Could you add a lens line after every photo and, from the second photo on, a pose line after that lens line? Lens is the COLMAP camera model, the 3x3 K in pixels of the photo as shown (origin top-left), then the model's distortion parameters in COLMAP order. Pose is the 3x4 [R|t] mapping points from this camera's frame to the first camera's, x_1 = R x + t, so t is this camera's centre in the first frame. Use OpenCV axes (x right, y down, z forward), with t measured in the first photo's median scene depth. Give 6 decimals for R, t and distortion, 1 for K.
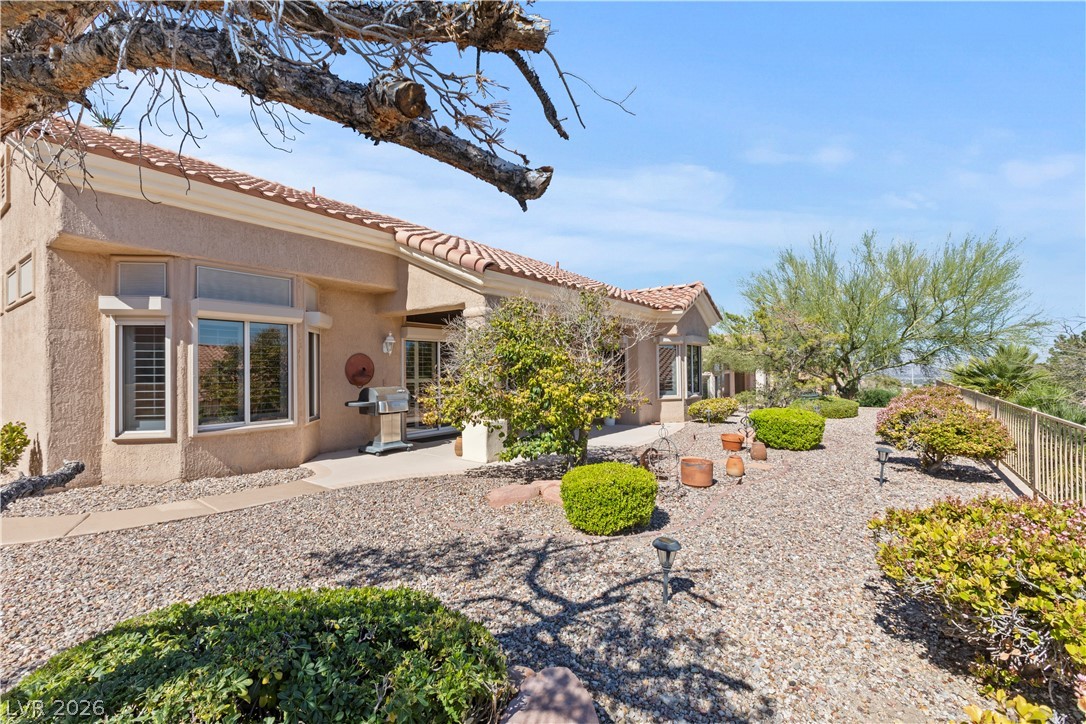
lens RADIAL K [[479.4, 0, 535.0], [0, 479.4, 360.6], [0, 0, 1]] dist [-0.000141, -0.000799]
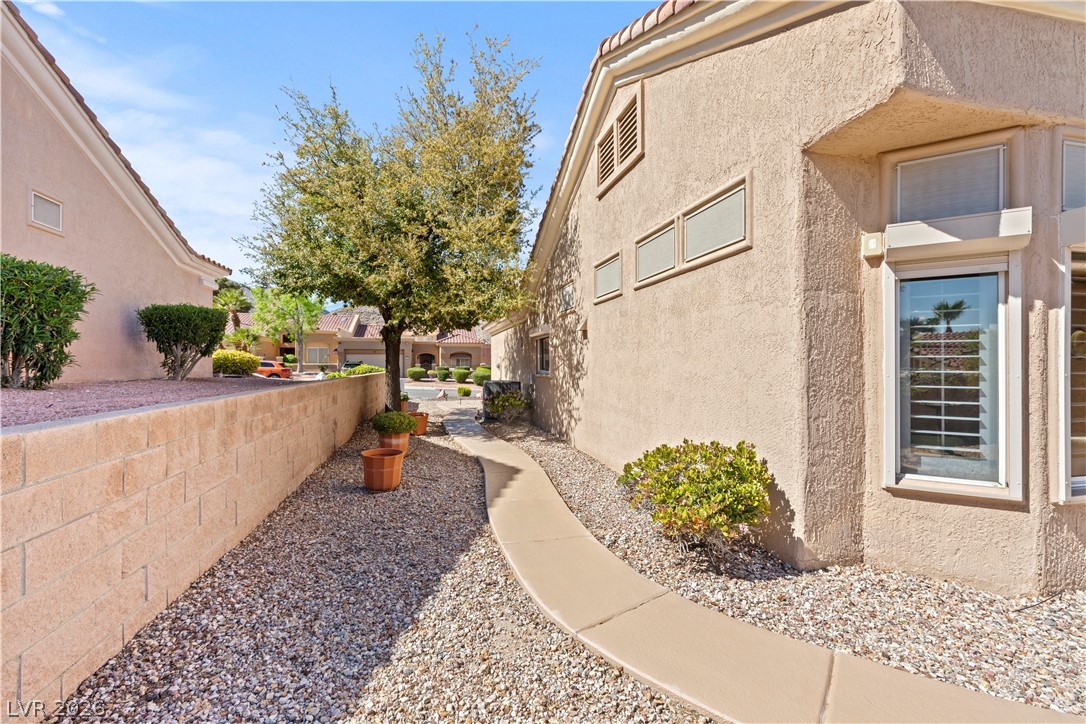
lens RADIAL K [[479.4, 0, 540.9], [0, 479.4, 359.7], [0, 0, 1]] dist [-0.000141, -0.000799]
pose [[0.755176, 0.001949, -0.655519, -0.826071], [0.006346, 0.999927, 0.010284, 0.009272], [0.655491, -0.011926, 0.755109, 0.322821]]
